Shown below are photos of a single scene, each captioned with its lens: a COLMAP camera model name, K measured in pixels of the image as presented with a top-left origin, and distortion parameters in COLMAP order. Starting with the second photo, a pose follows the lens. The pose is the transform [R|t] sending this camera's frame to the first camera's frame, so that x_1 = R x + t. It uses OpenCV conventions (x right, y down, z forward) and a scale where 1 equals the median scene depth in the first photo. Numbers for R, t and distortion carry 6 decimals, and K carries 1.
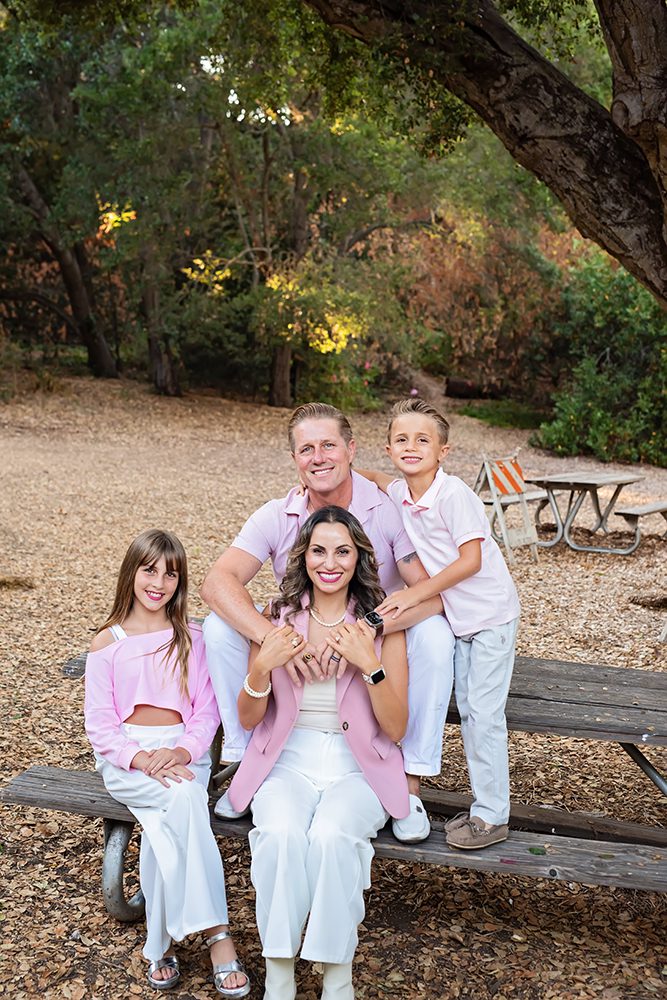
lens RADIAL K [[1376.0, 0, 333.5], [0, 1376.0, 500.0], [0, 0, 1]] dist [0.014370, 0.036444]
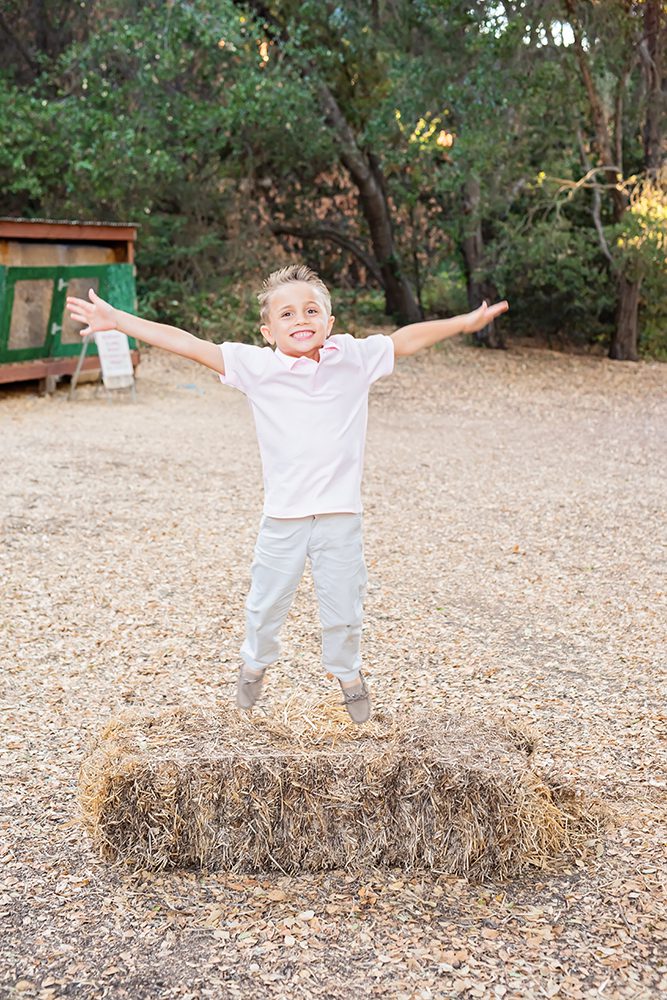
lens RADIAL K [[1376.0, 0, 333.5], [0, 1376.0, 500.0], [0, 0, 1]] dist [0.014370, 0.036444]
pose [[0.986118, 0.009097, -0.165797, -0.073508], [-0.002076, 0.999096, 0.042471, -0.018149], [0.166033, -0.041537, 0.985245, 0.145789]]
